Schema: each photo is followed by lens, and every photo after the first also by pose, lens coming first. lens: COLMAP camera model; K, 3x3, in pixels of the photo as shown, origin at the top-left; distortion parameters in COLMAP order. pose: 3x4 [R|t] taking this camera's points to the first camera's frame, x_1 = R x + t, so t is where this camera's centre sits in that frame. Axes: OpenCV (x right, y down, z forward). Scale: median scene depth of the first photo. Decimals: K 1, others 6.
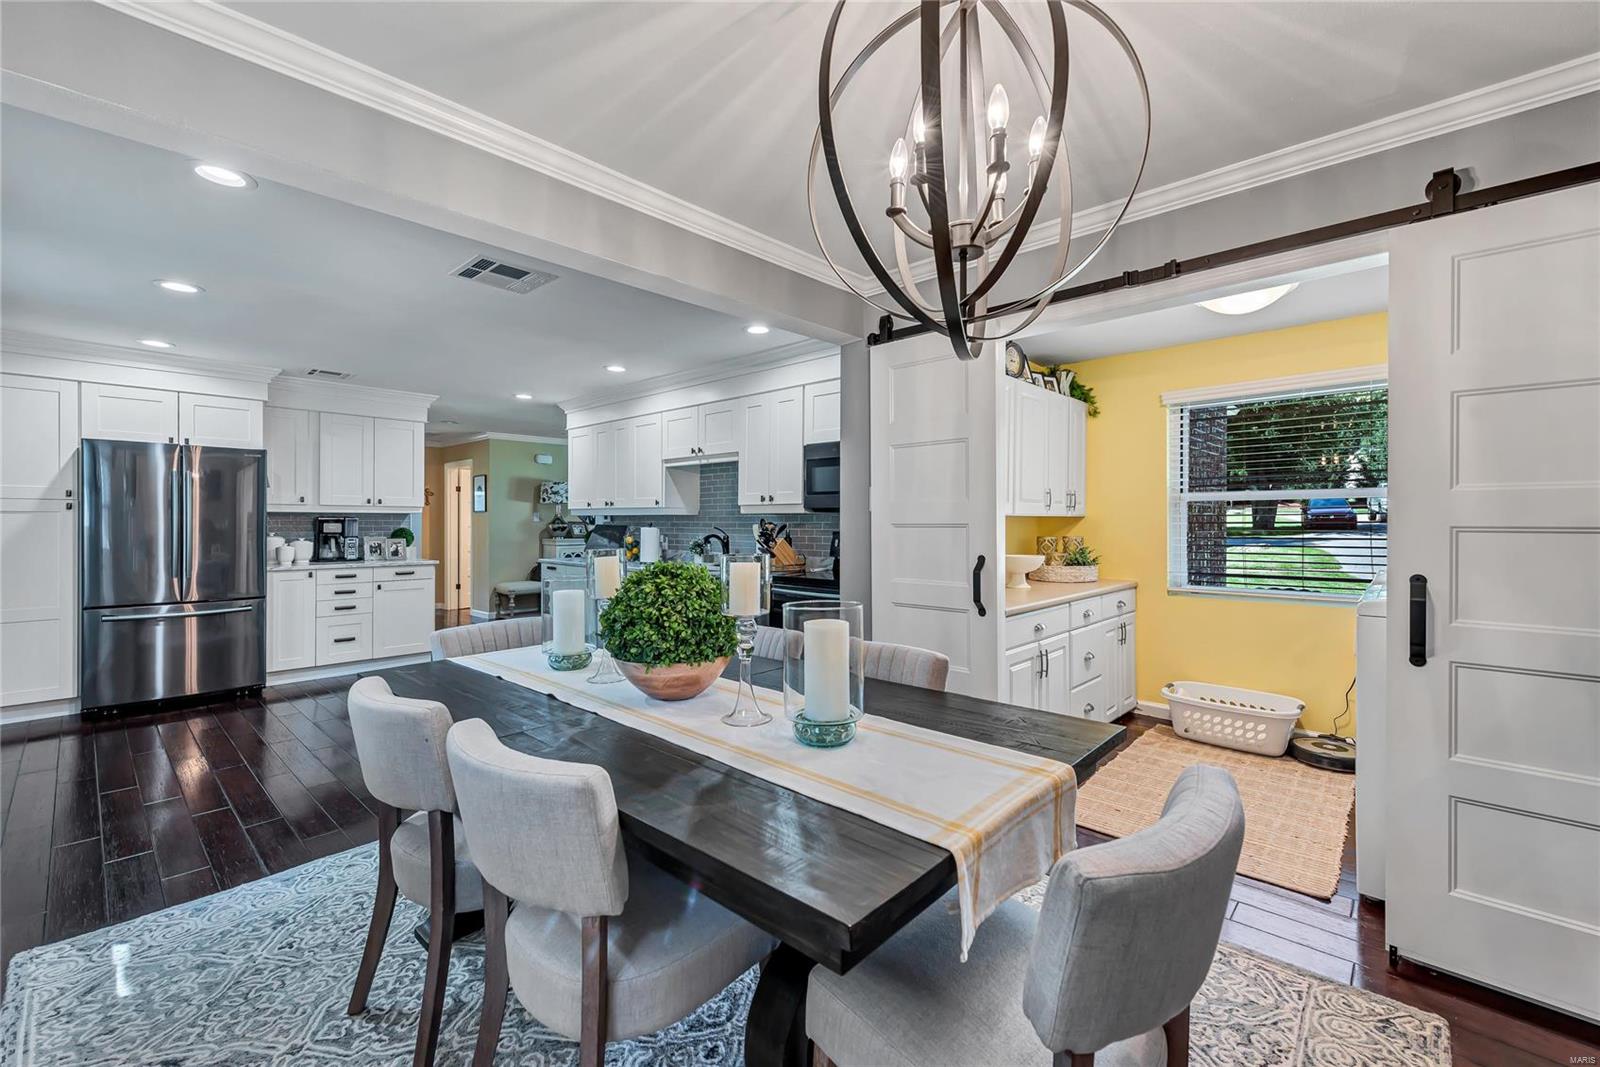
lens RADIAL K [[670.4, 0, 799.5], [0, 670.4, 524.6], [0, 0, 1]] dist [0.021104, -0.000132]
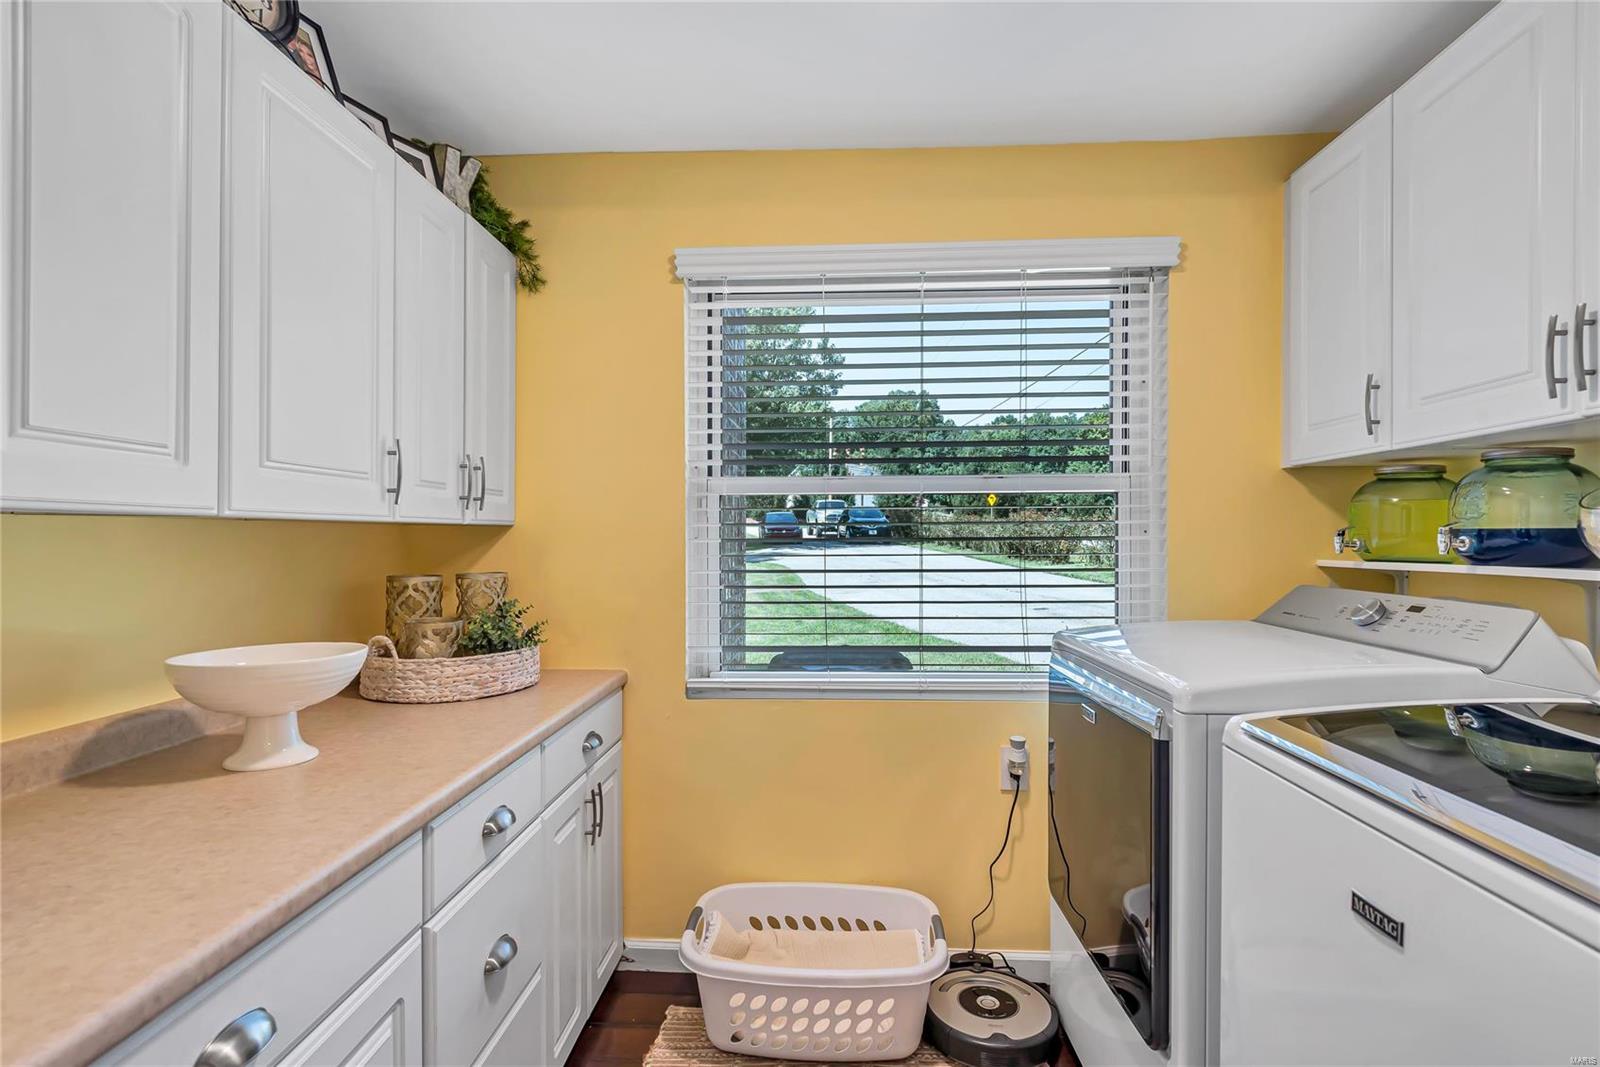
lens RADIAL K [[844.4, 0, 800.0], [0, 844.4, 533.5], [0, 0, 1]] dist [-0.003512, -0.000096]
pose [[0.772032, 0.000975, 0.635582, 0.242672], [0.003871, 0.999973, -0.006237, -0.002910], [-0.635571, 0.007276, 0.772008, 0.509811]]
